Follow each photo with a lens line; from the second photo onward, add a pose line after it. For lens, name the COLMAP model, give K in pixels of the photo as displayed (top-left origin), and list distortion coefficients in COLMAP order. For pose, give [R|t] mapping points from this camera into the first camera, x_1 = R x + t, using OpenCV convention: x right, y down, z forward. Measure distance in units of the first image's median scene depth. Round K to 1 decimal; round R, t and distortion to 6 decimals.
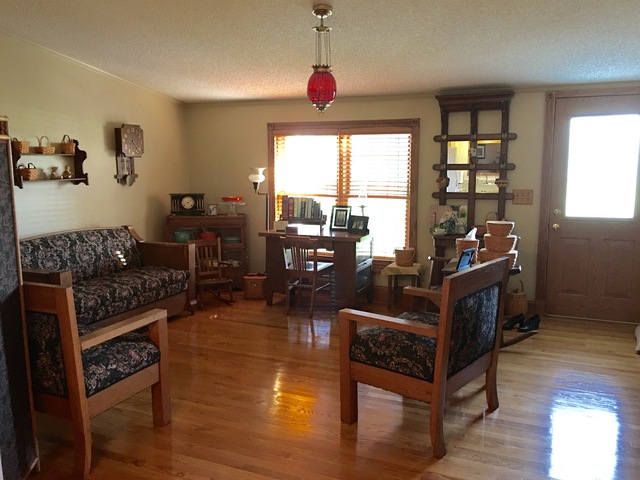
lens RADIAL K [[543.9, 0, 321.4], [0, 543.9, 241.7], [0, 0, 1]] dist [-0.001460, -0.008690]
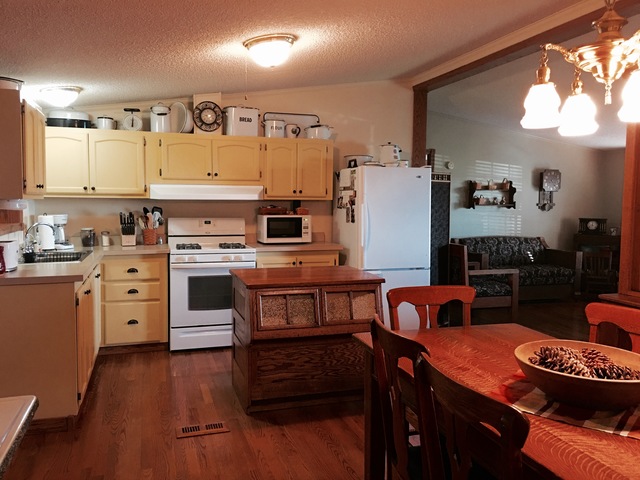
lens RADIAL K [[543.9, 0, 320.3], [0, 543.9, 239.2], [0, 0, 1]] dist [-0.001460, -0.008690]
pose [[0.649132, 0.062288, -0.758121, 0.412331], [-0.114493, 0.993288, -0.016424, 0.075181], [0.752010, 0.097461, 0.651907, -0.458190]]
